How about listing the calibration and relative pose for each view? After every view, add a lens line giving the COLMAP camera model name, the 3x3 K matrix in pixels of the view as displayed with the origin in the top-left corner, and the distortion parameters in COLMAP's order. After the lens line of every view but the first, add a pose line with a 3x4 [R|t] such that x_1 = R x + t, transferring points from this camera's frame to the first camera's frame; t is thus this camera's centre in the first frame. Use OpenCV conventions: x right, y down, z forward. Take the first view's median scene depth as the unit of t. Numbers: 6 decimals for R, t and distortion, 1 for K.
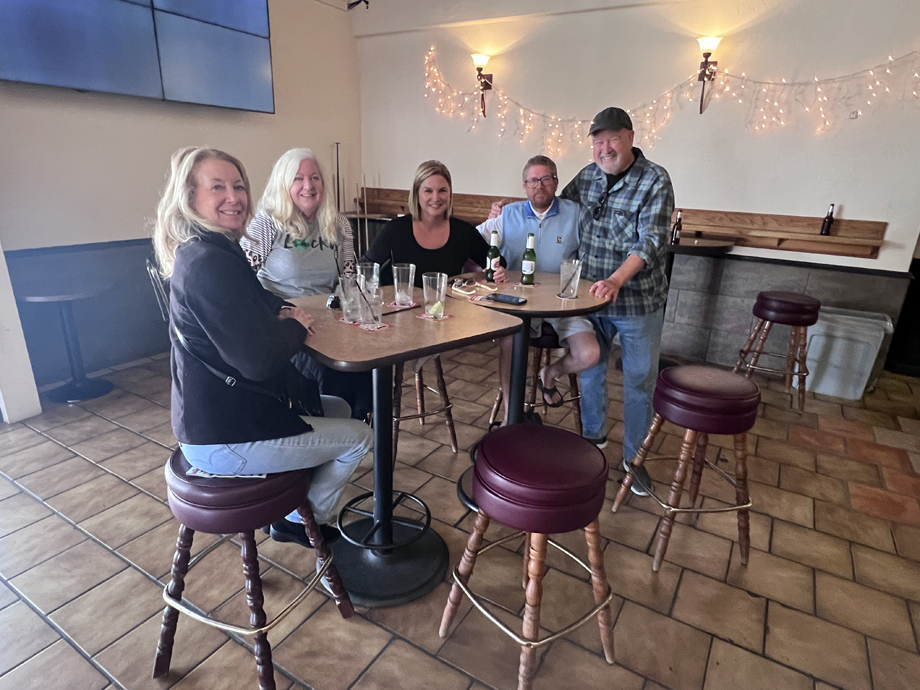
lens RADIAL K [[537.8, 0, 452.7], [0, 537.8, 346.9], [0, 0, 1]] dist [0.010216, 0.001300]
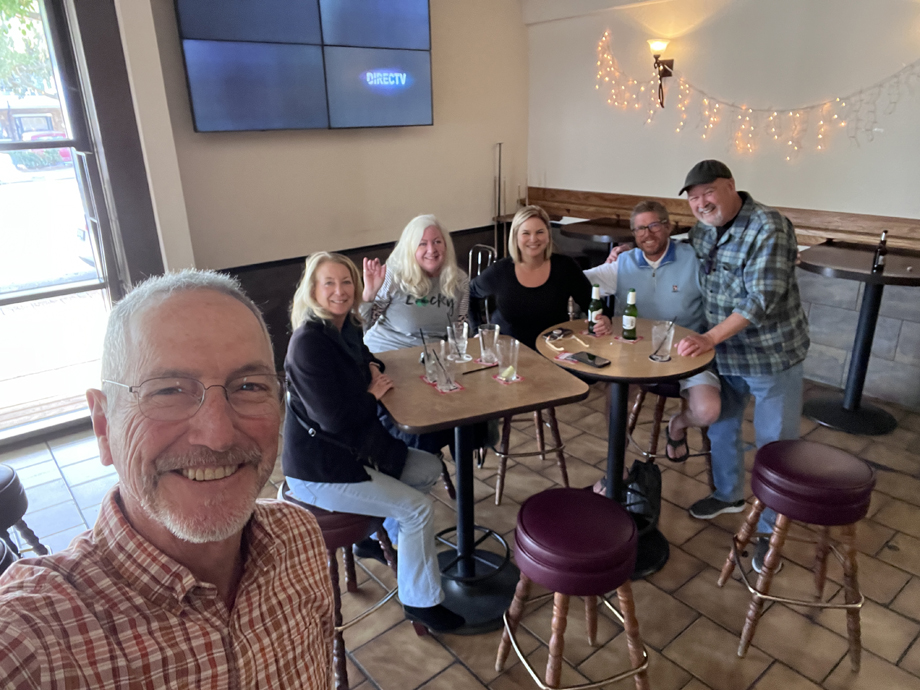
lens RADIAL K [[644.9, 0, 463.0], [0, 644.9, 349.4], [0, 0, 1]] dist [0.046162, -0.017061]
pose [[0.945471, 0.058491, -0.320410, 0.216553], [-0.049754, 0.998134, 0.035396, -0.115356], [0.321883, -0.017524, 0.946617, -0.194739]]
